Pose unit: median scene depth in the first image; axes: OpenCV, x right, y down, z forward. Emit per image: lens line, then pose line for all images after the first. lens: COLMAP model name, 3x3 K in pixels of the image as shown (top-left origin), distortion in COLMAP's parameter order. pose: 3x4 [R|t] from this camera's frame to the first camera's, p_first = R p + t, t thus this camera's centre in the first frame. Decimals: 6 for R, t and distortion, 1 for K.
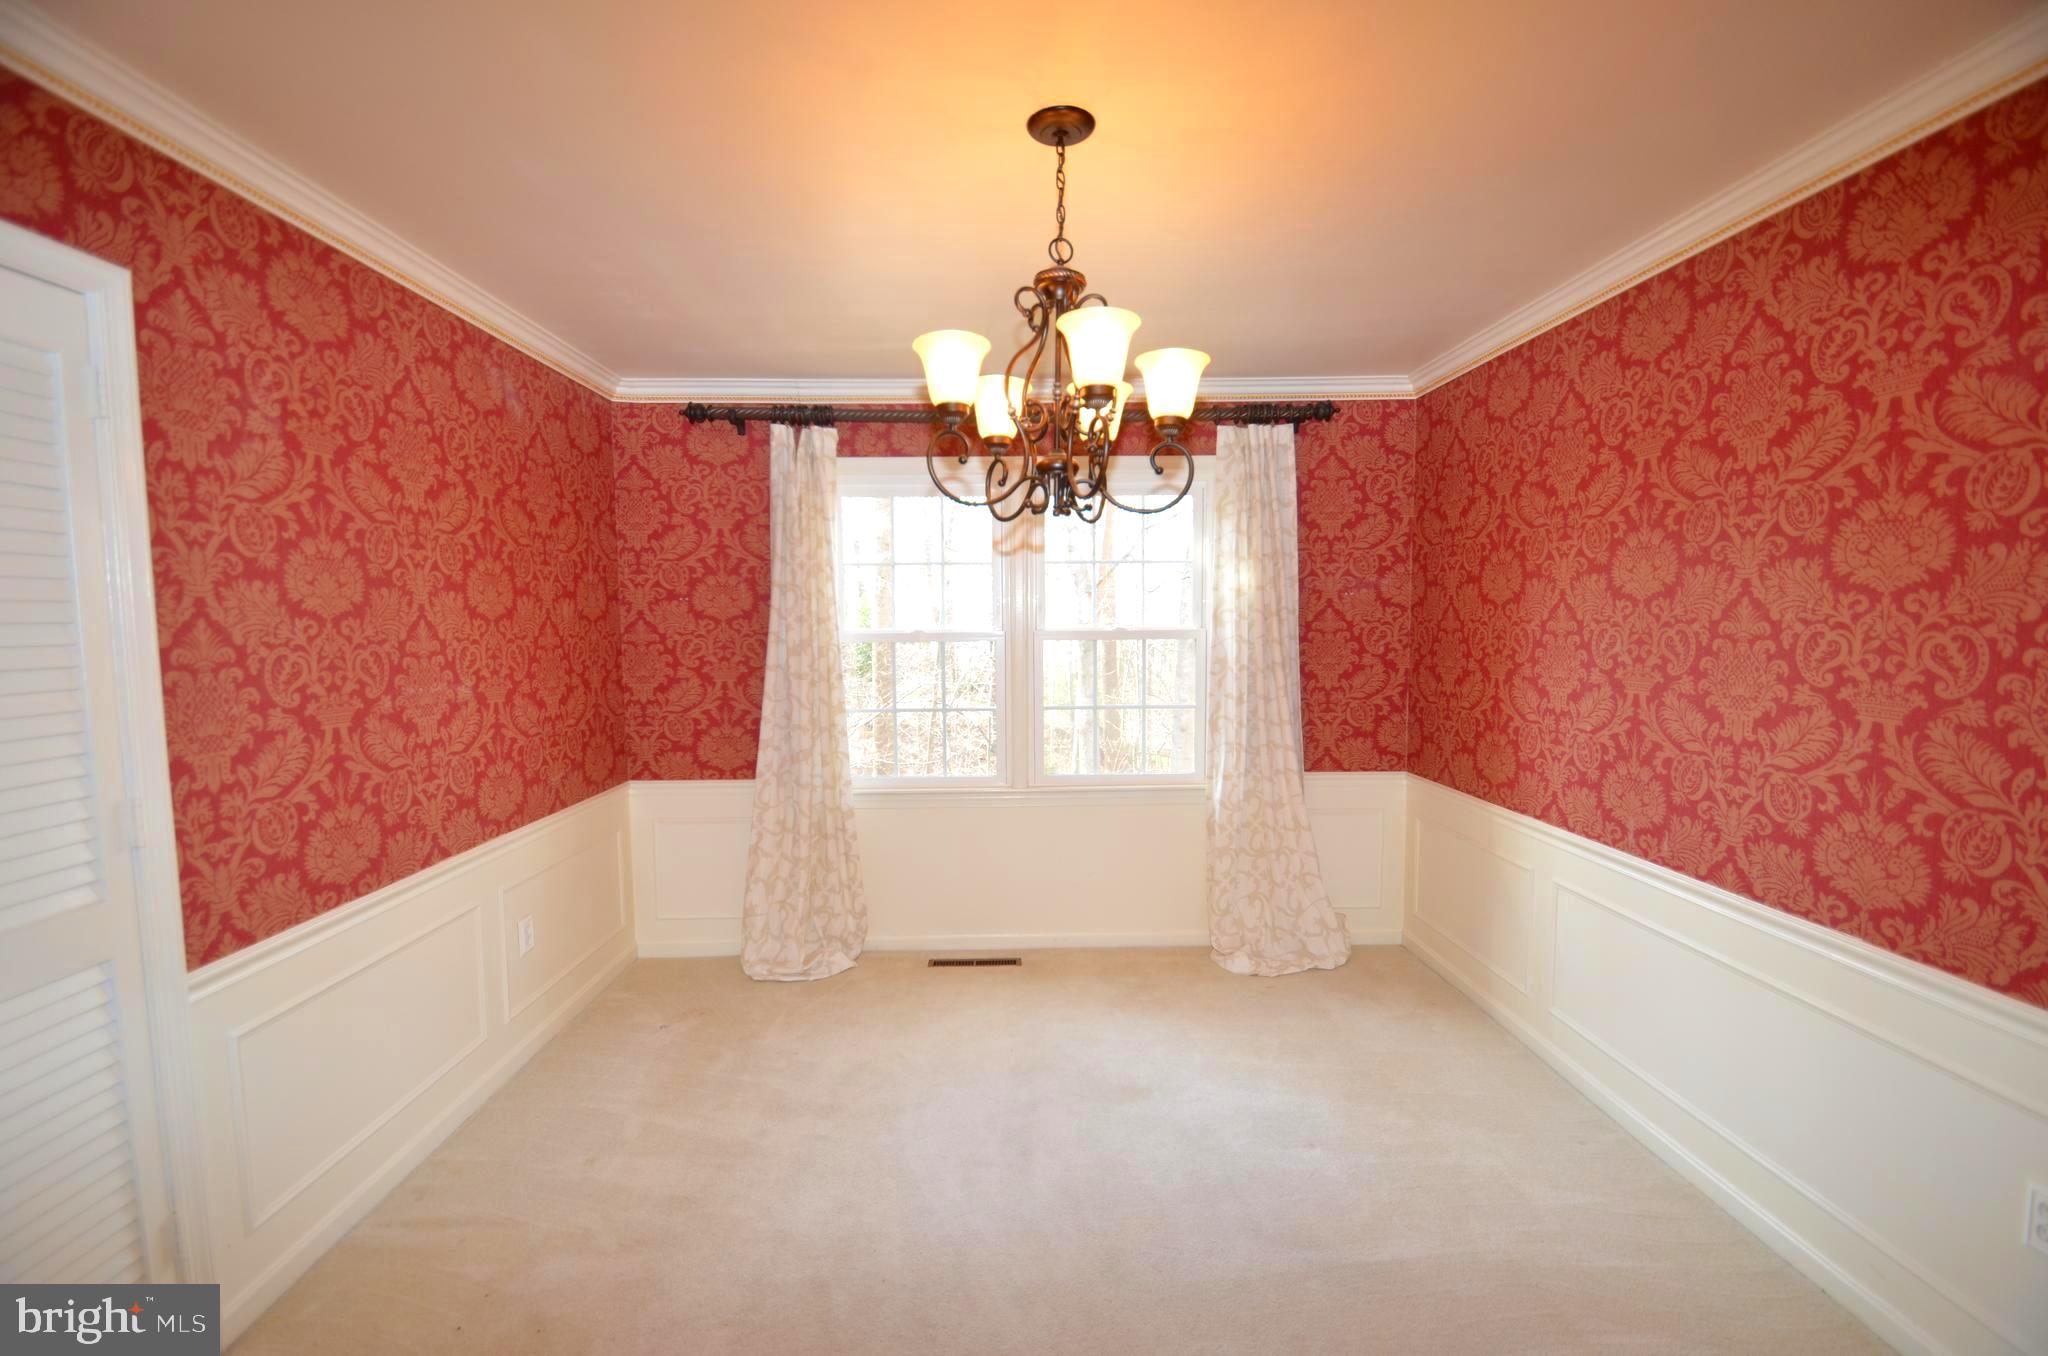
lens RADIAL K [[896.8, 0, 1003.0], [0, 896.8, 684.8], [0, 0, 1]] dist [0.017736, -0.015978]
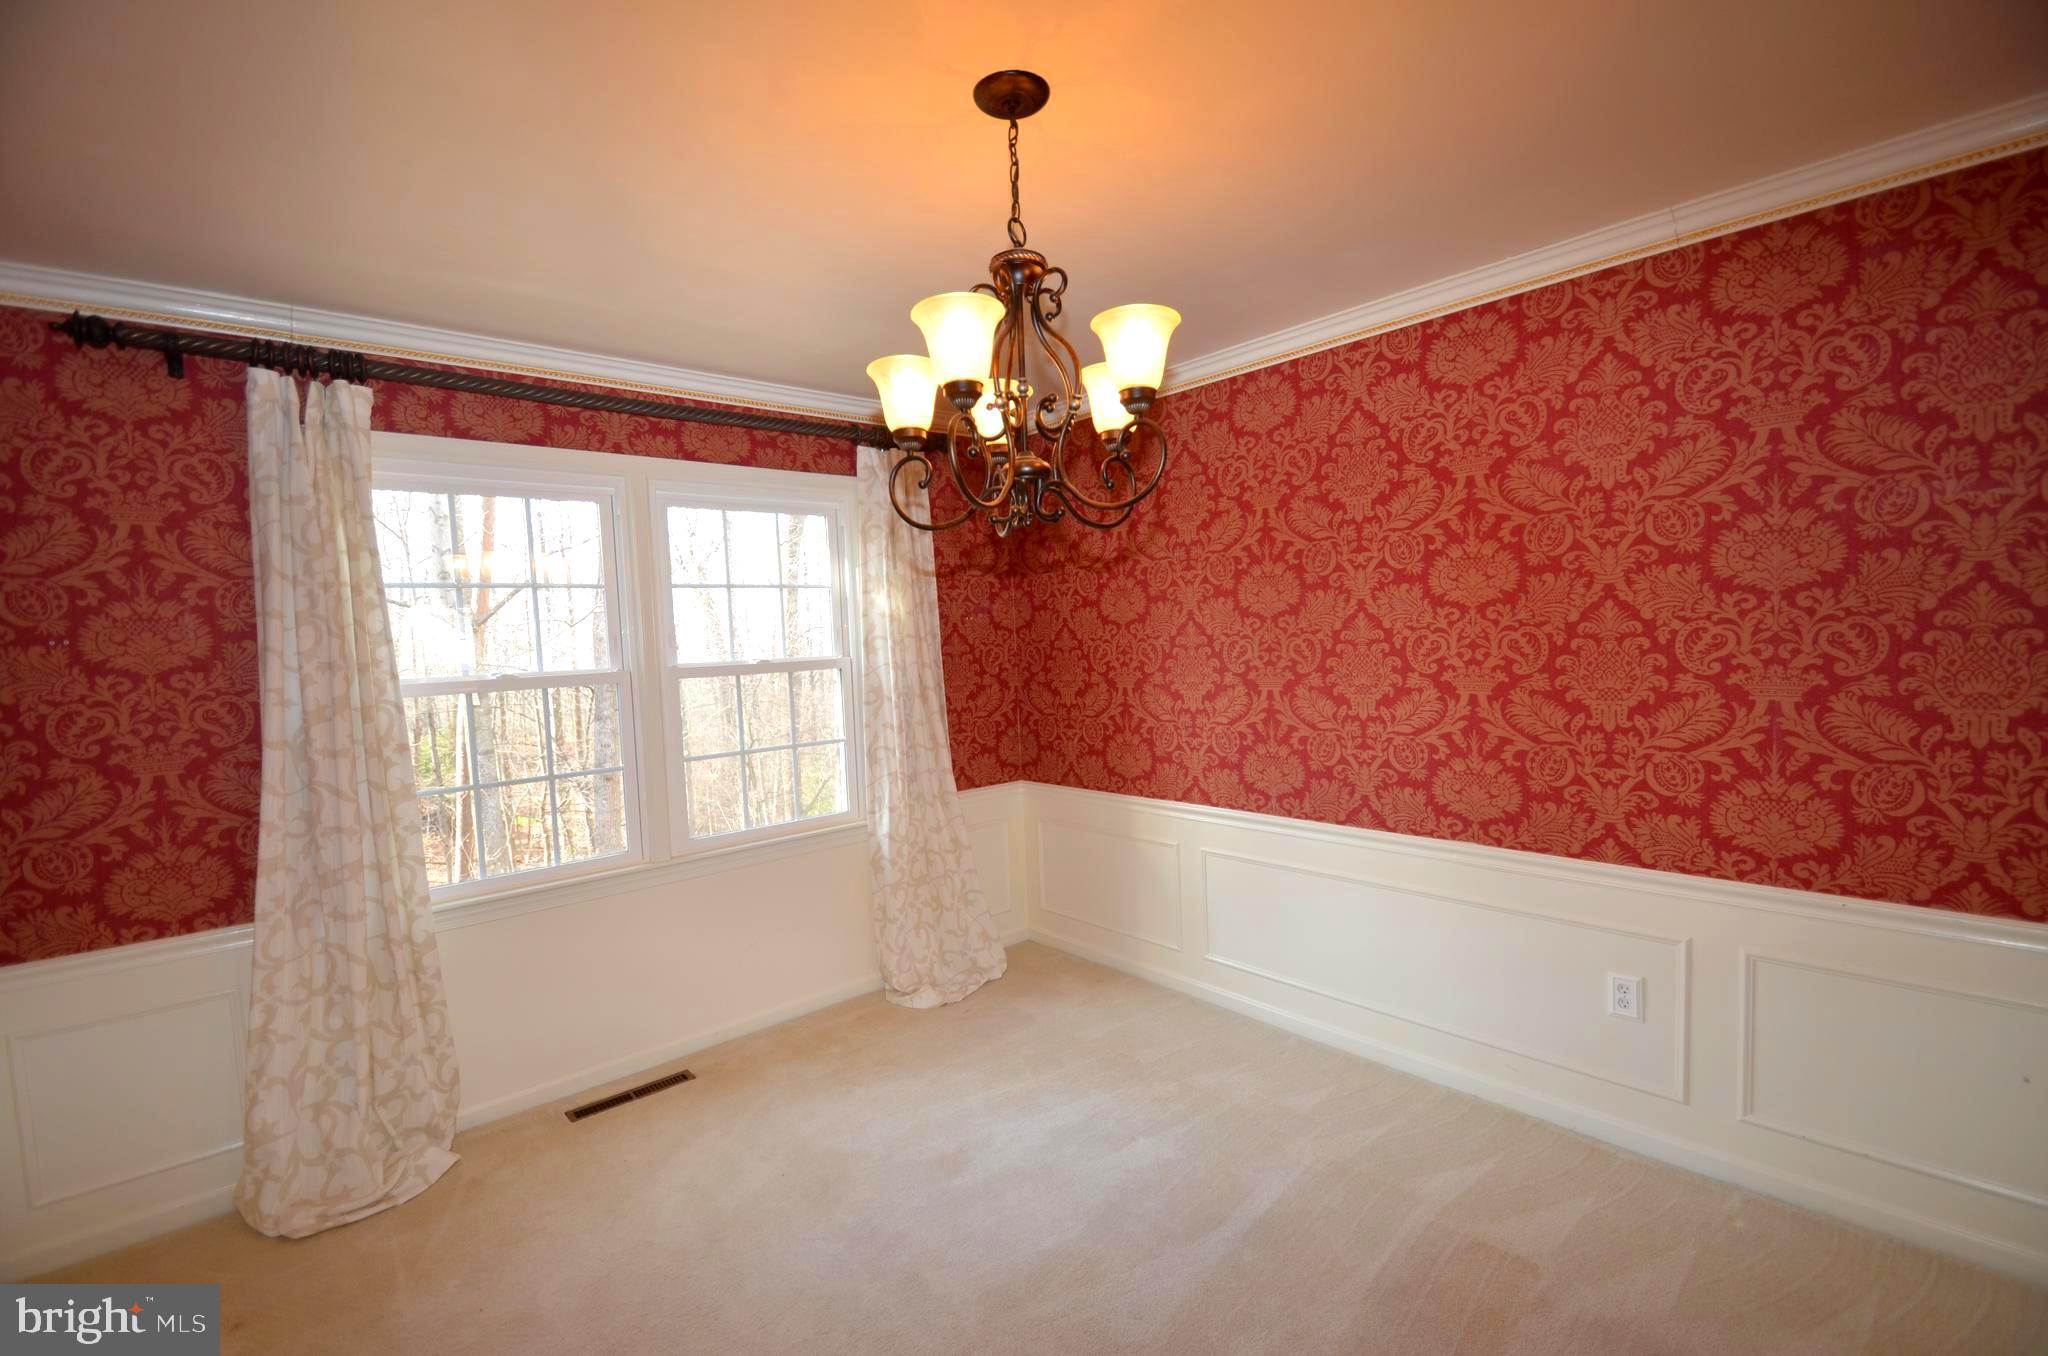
lens RADIAL K [[896.8, 0, 1057.3], [0, 896.8, 683.4], [0, 0, 1]] dist [0.017736, -0.015978]
pose [[0.763099, -0.060487, 0.643445, -0.303550], [0.083960, 0.996452, -0.005902, -0.014950], [-0.640805, 0.058527, 0.765469, 0.186080]]
